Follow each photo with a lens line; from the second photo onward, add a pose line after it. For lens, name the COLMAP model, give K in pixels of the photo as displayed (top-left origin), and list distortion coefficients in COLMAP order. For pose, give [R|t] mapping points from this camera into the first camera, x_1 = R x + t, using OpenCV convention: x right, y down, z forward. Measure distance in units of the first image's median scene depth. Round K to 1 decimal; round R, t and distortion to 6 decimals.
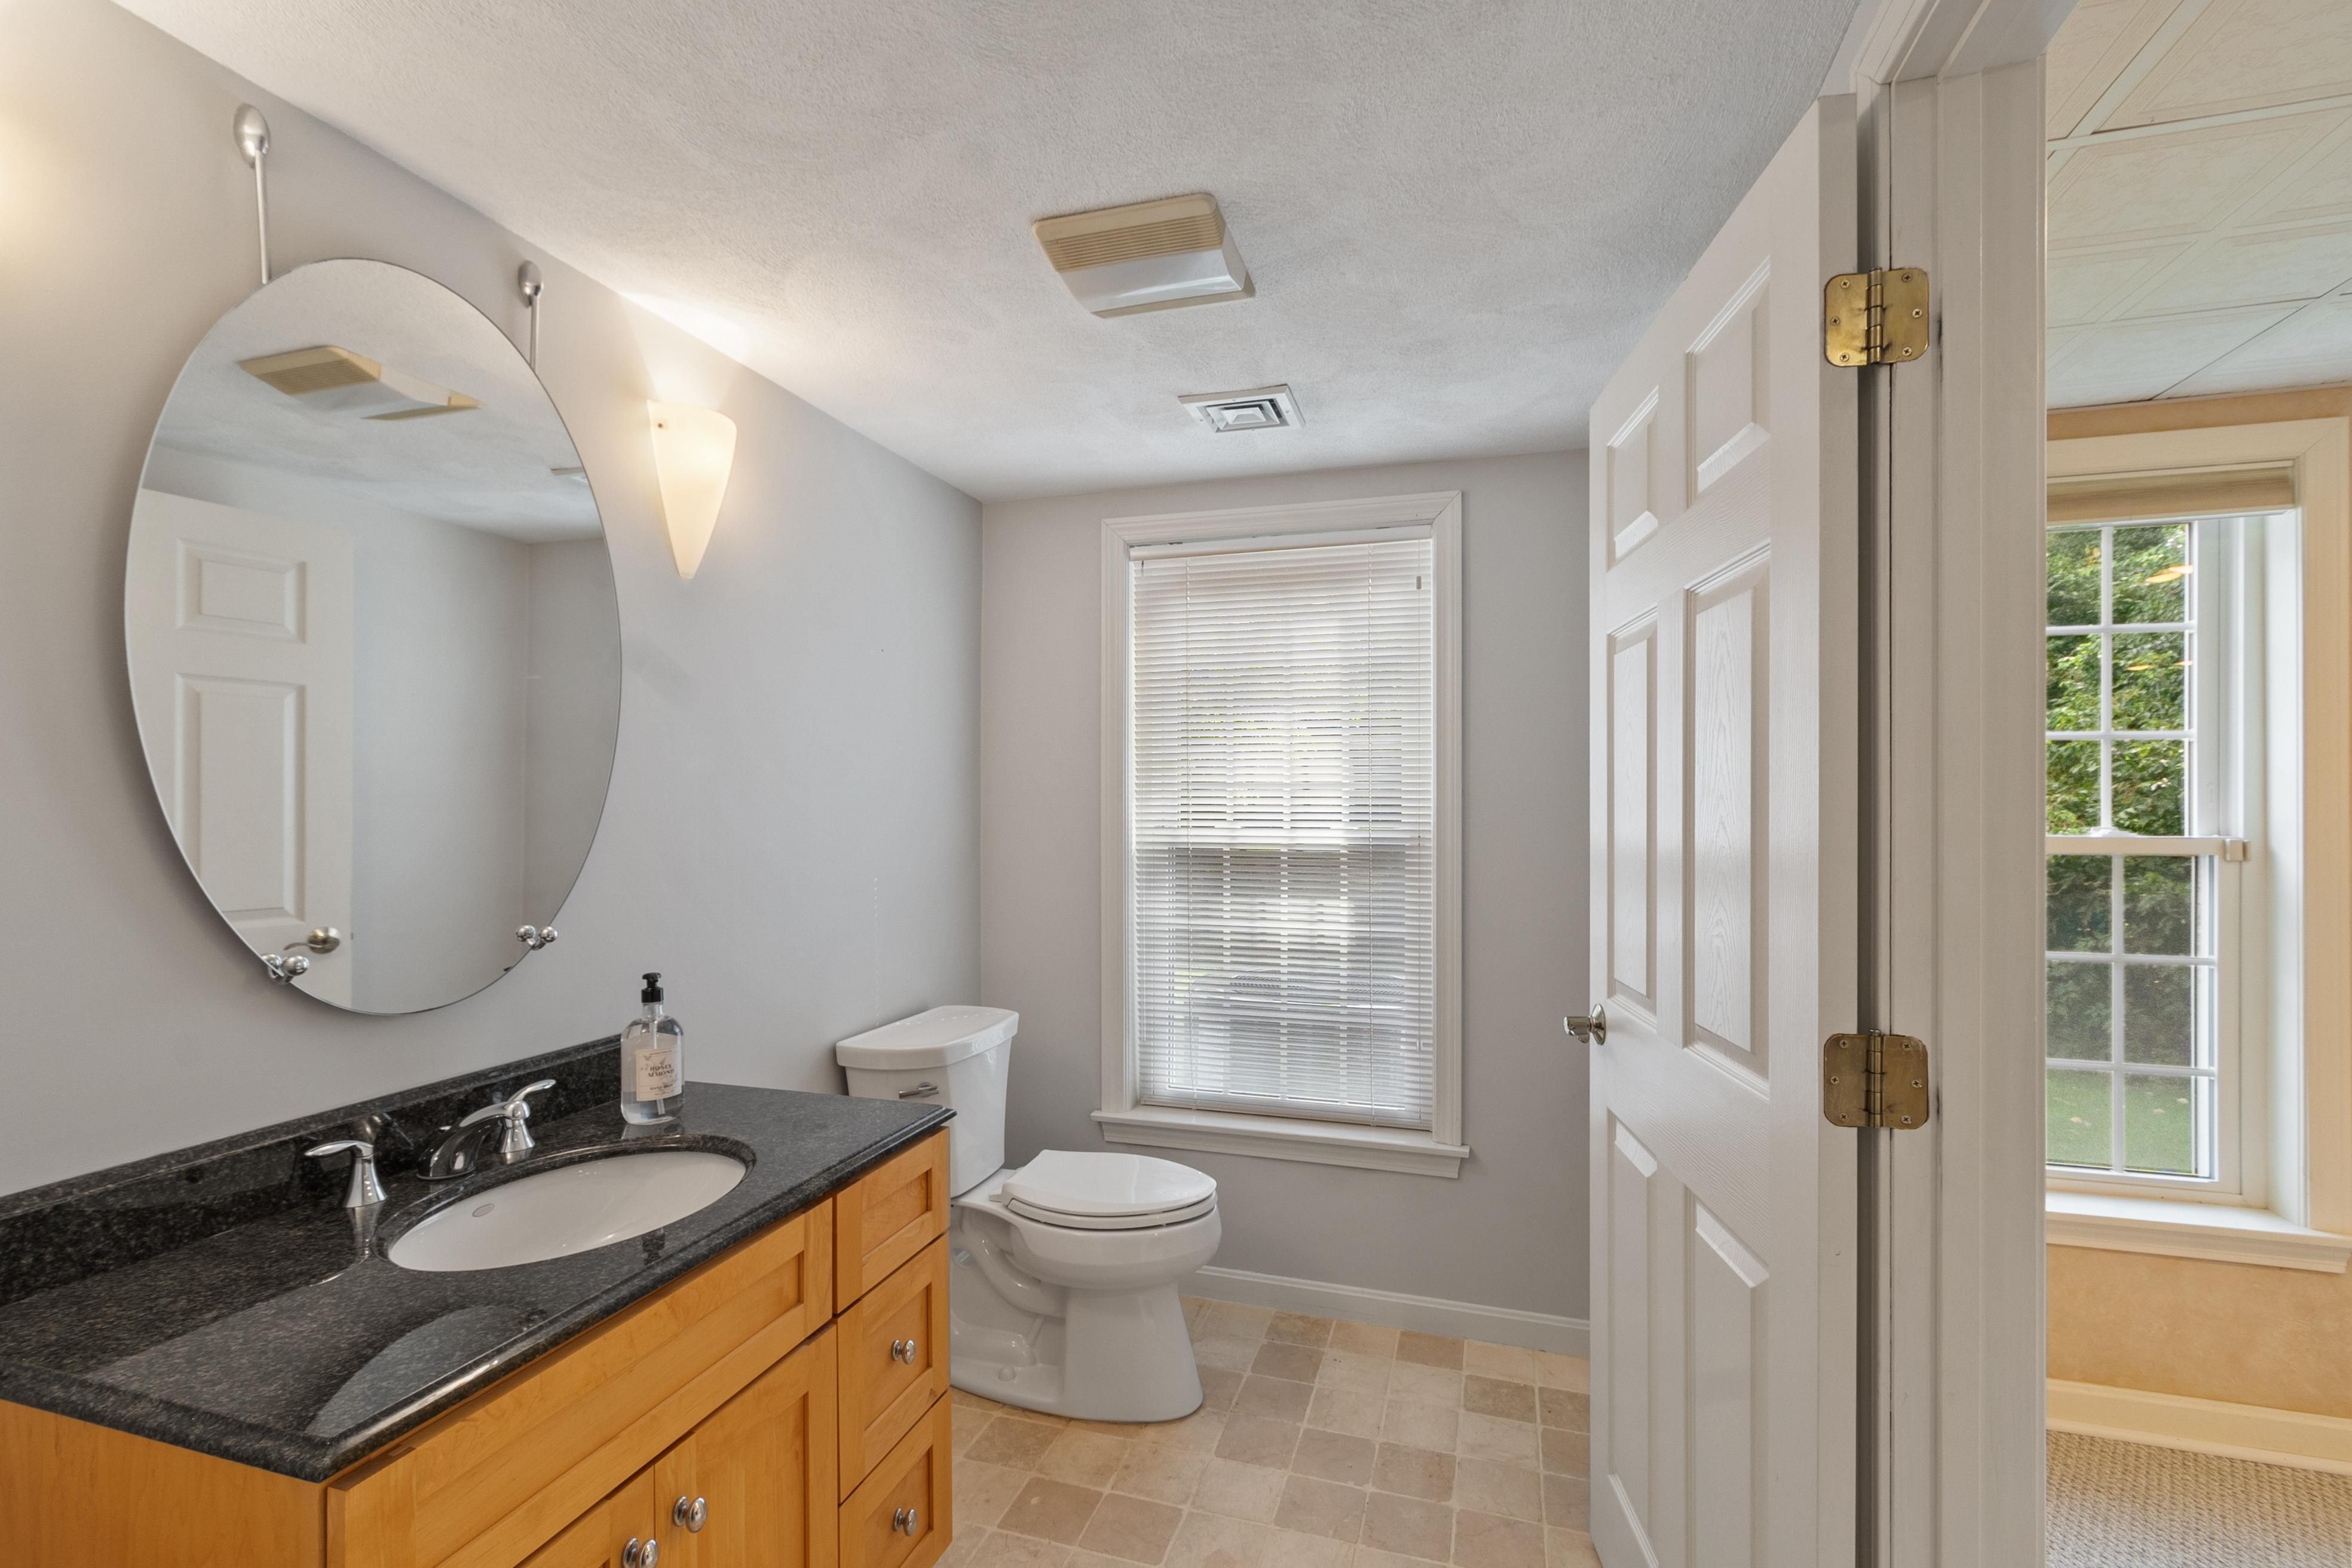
lens RADIAL K [[1067.6, 0, 1102.4], [0, 1067.6, 807.4], [0, 0, 1]] dist [0.001748, -0.000446]
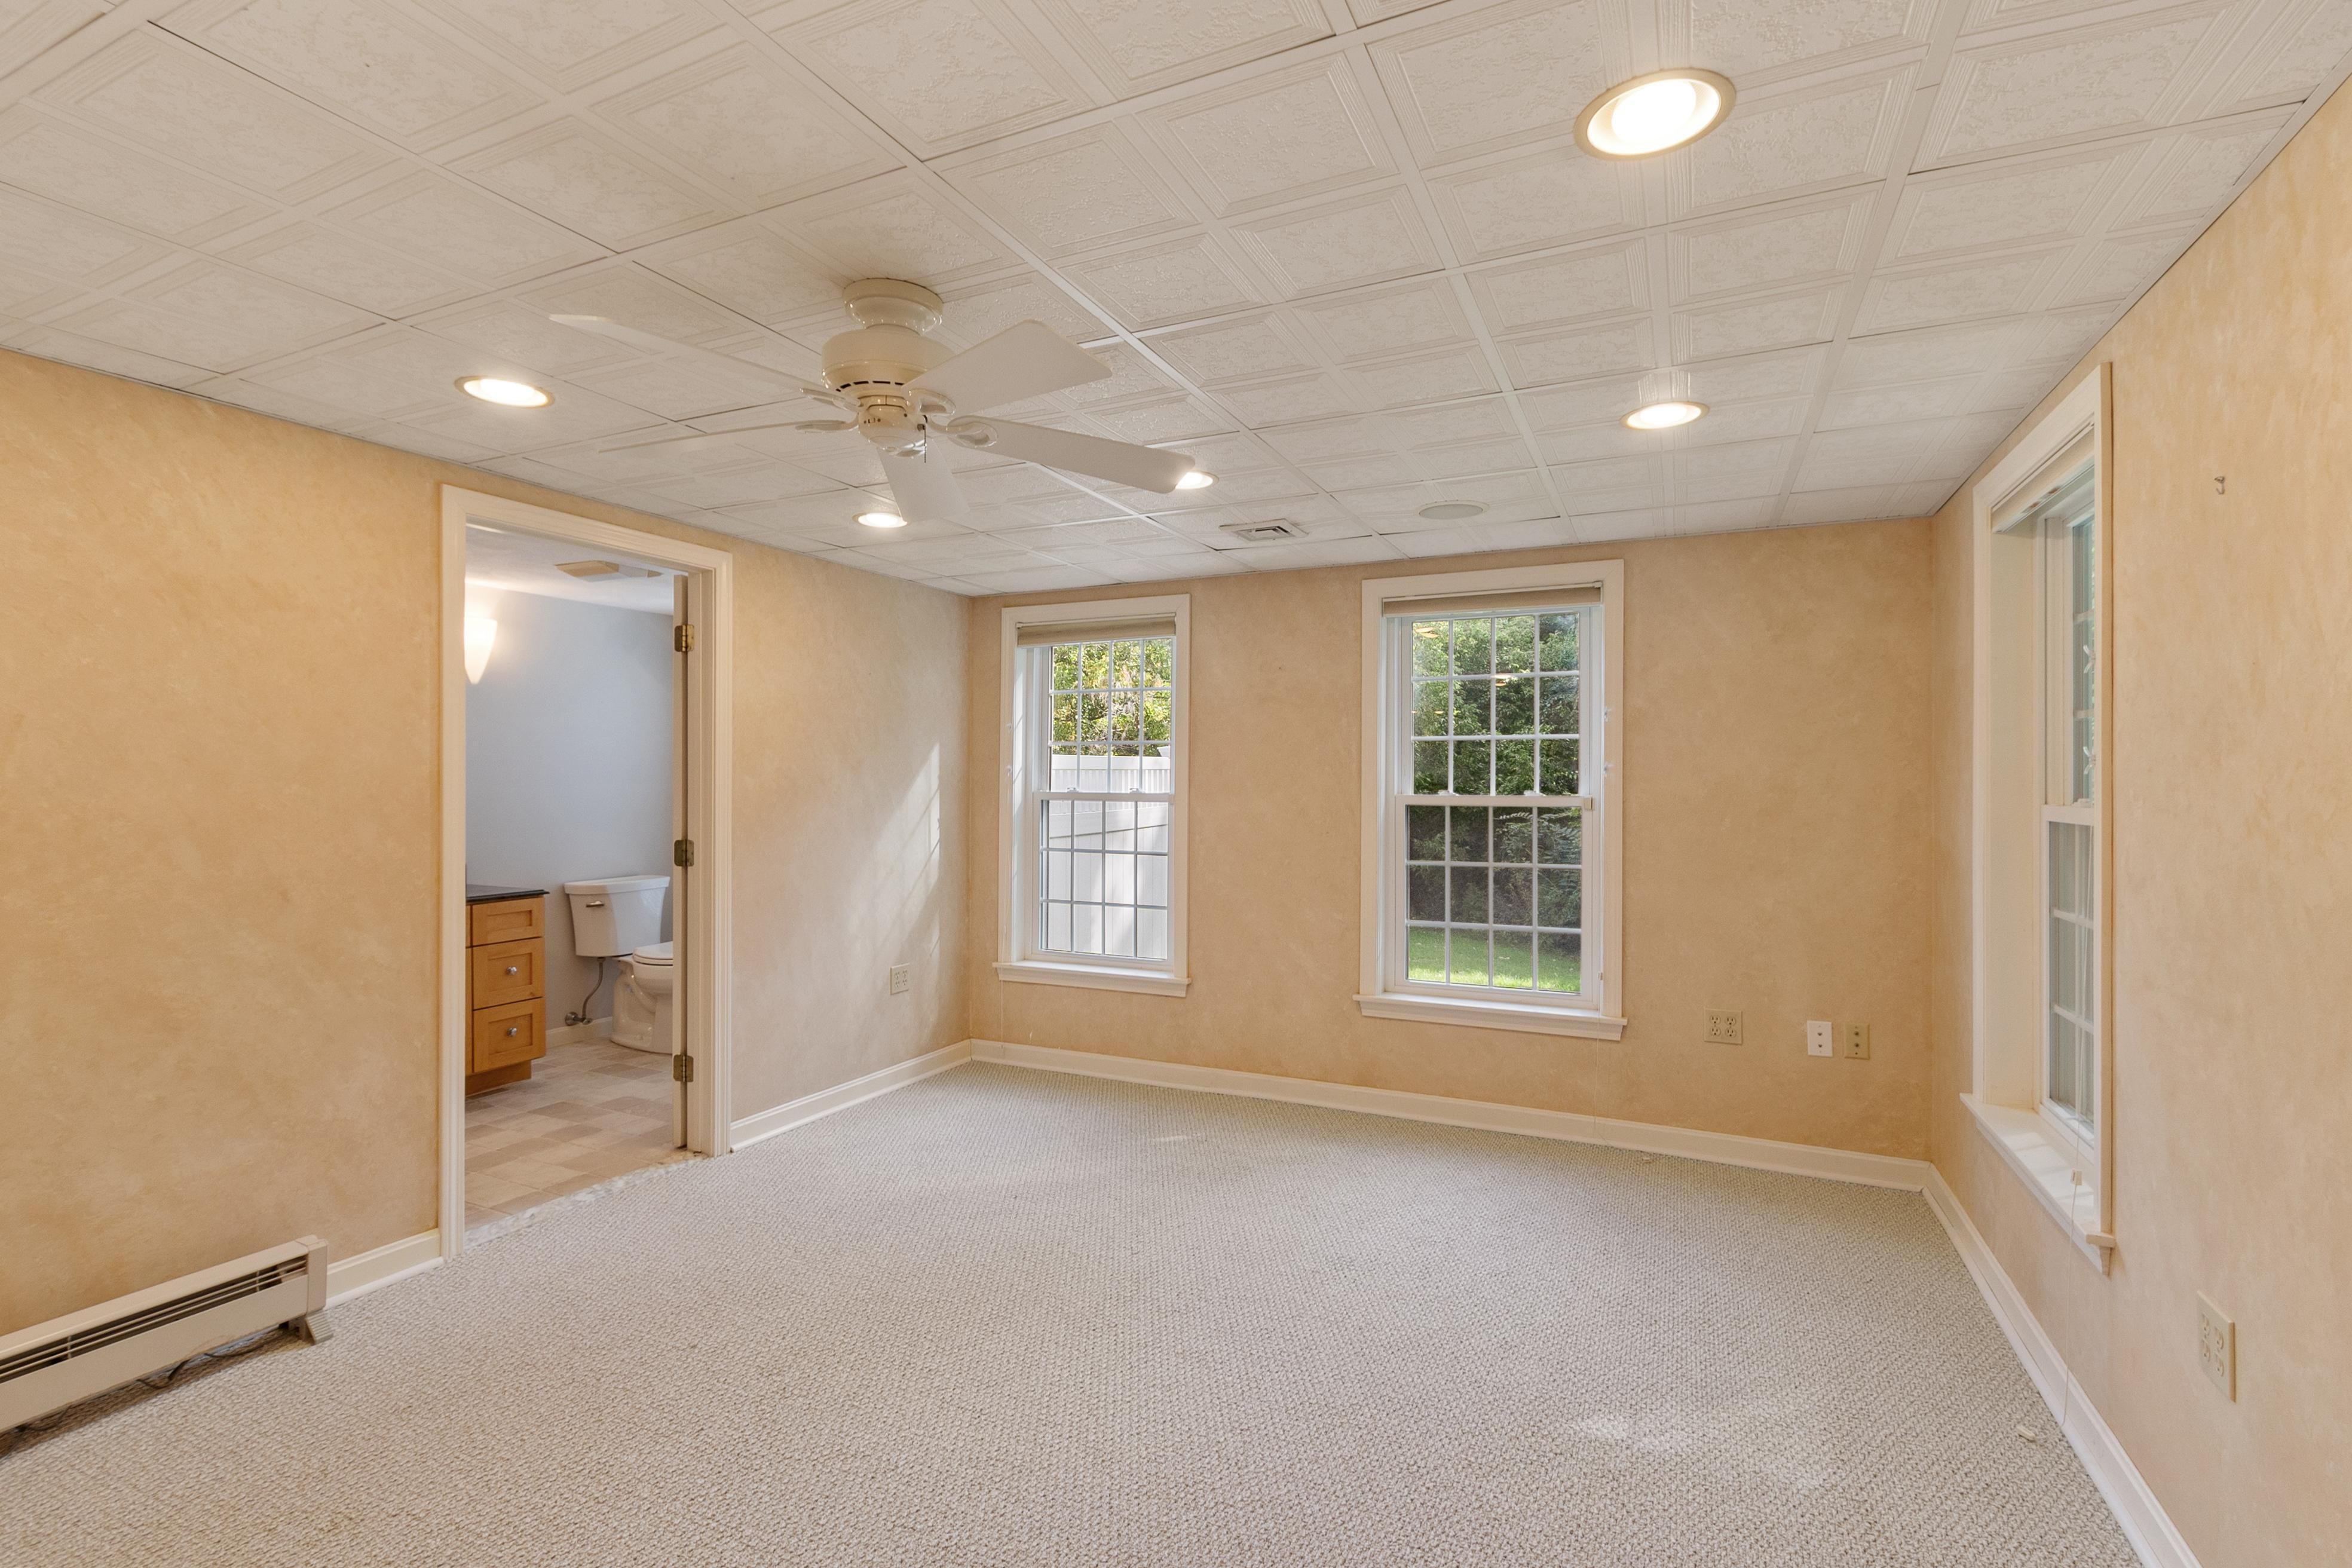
lens RADIAL K [[1067.6, 0, 1177.7], [0, 1067.6, 781.7], [0, 0, 1]] dist [0.001748, -0.000446]
pose [[0.989402, -0.000253, -0.145202, 1.888254], [0.000104, 0.999999, -0.001036, 0.020322], [0.145203, 0.001010, 0.989401, -1.465640]]
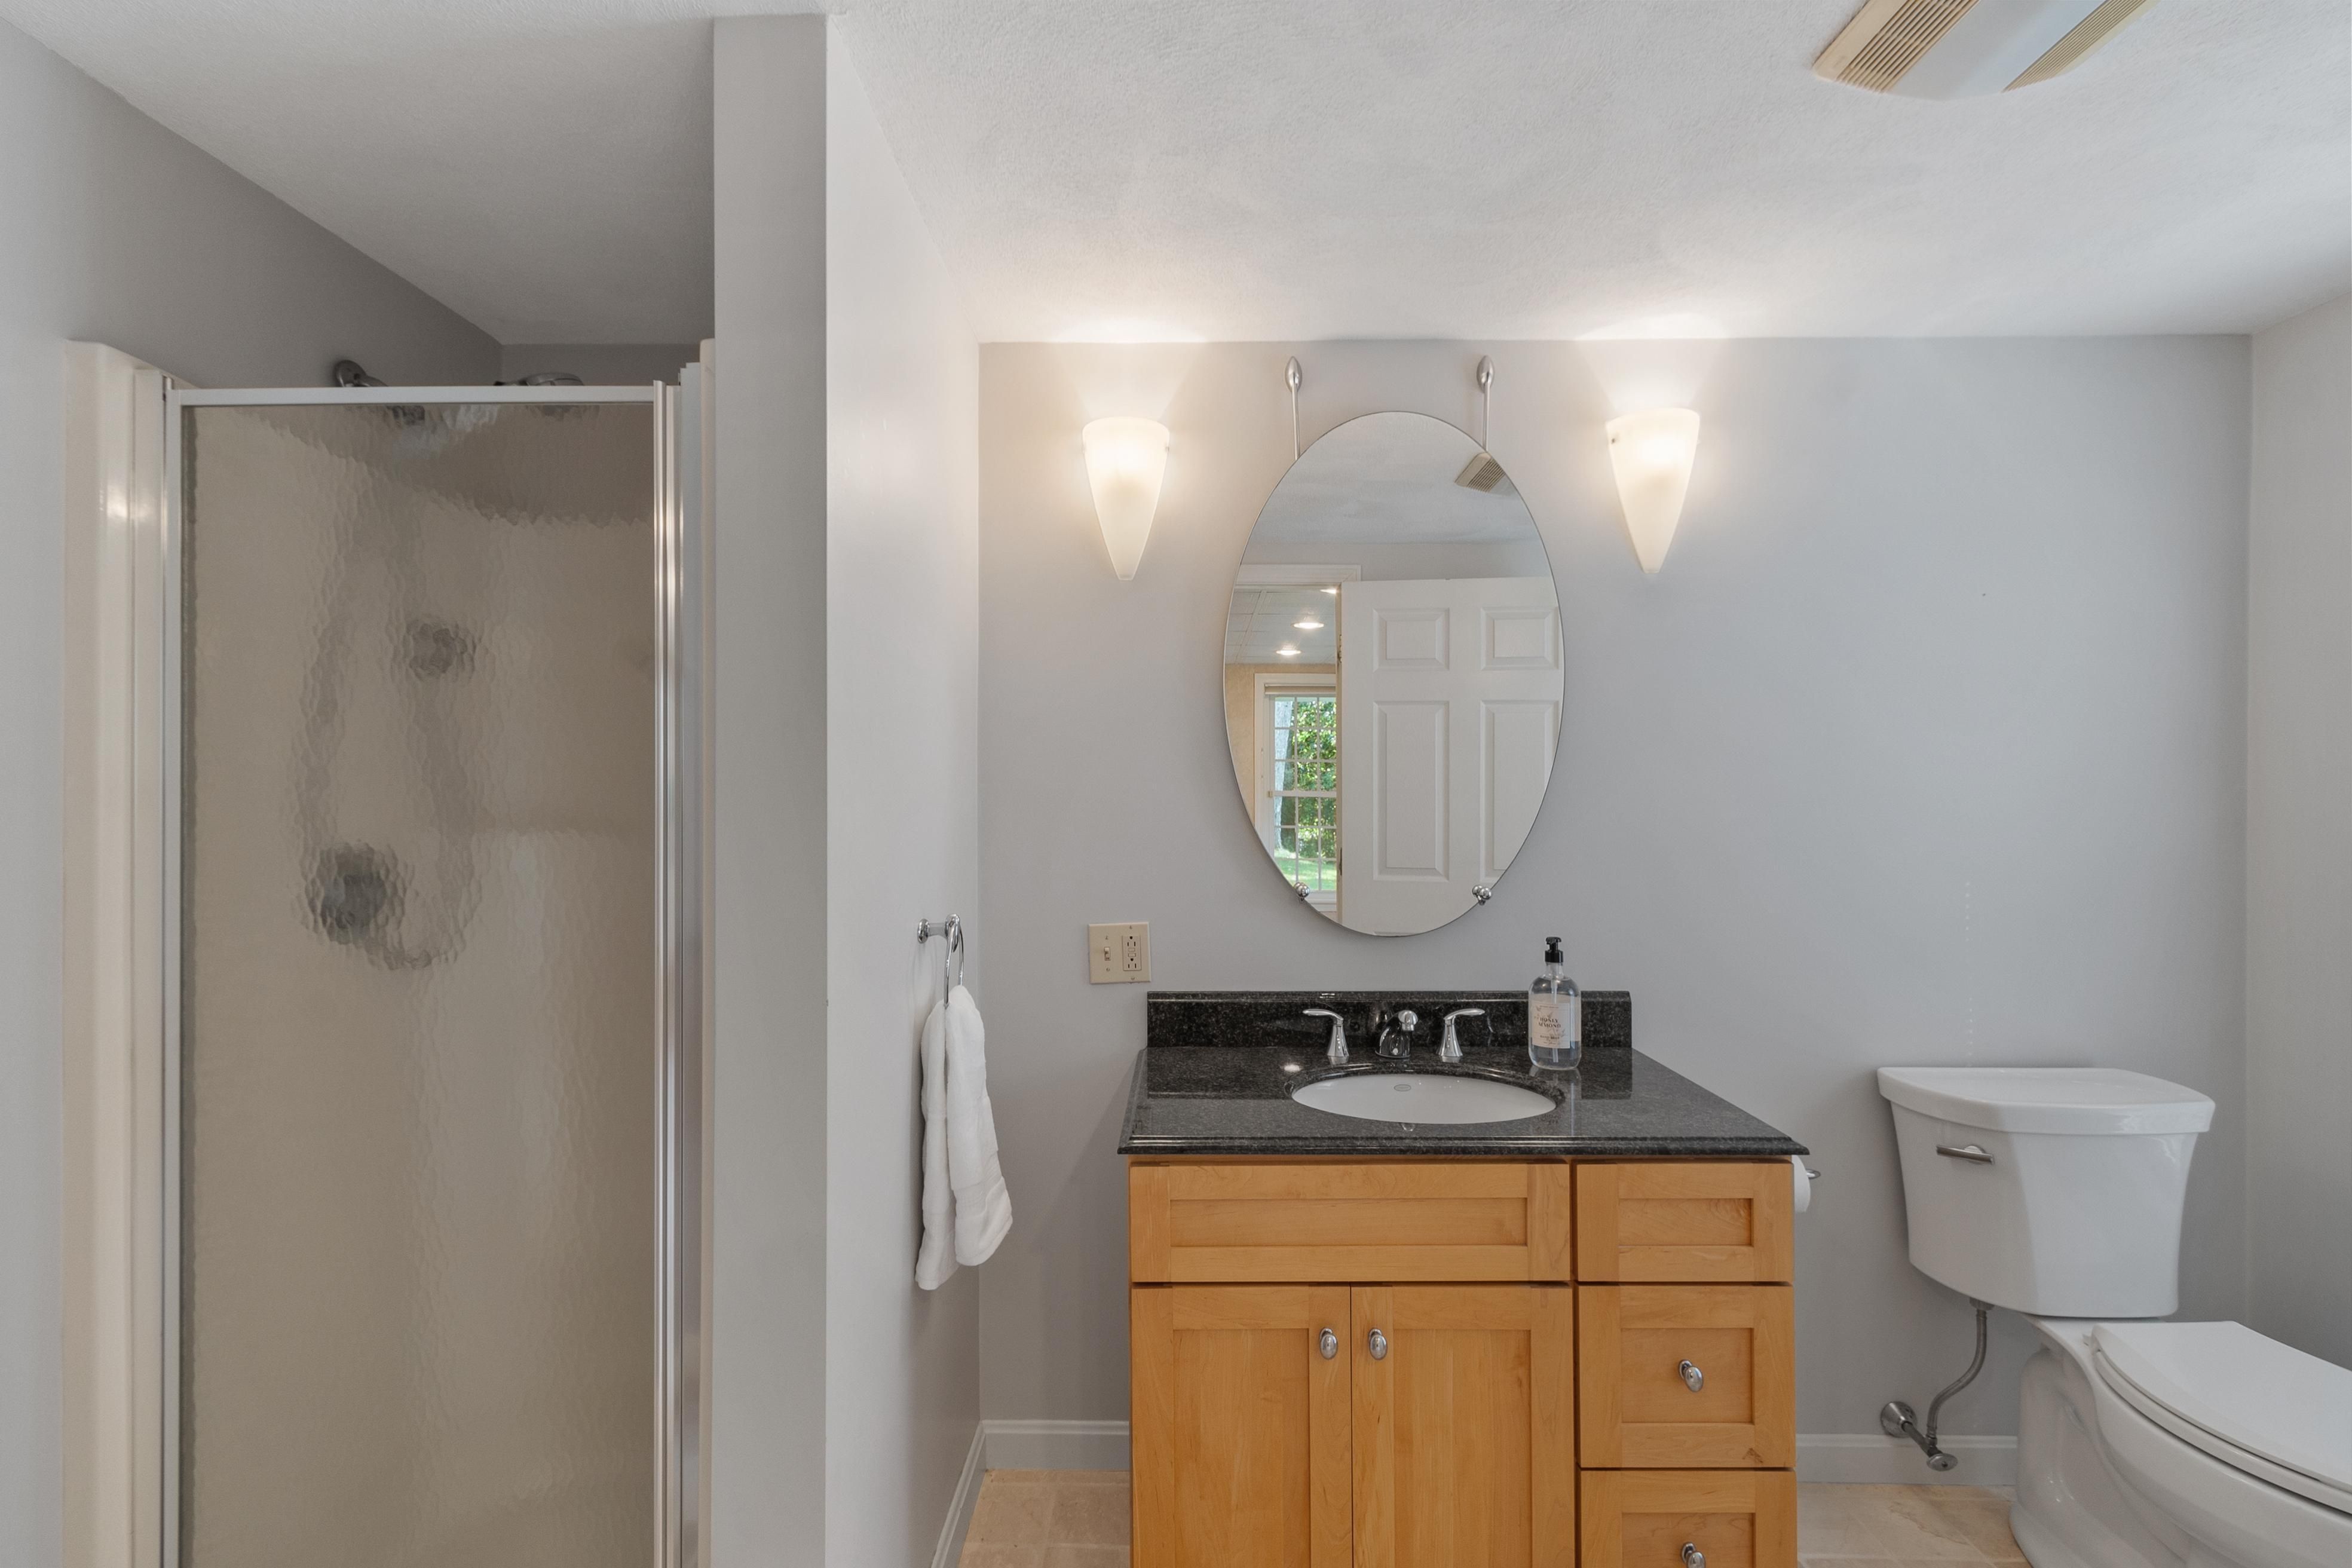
lens RADIAL K [[1067.6, 0, 1176.4], [0, 1067.6, 797.2], [0, 0, 1]] dist [0.001748, -0.000446]
pose [[0.284745, -0.001749, -0.958602, 0.562091], [-0.004064, 0.999987, -0.003032, 0.012107], [0.958595, 0.004760, 0.284735, 0.299201]]
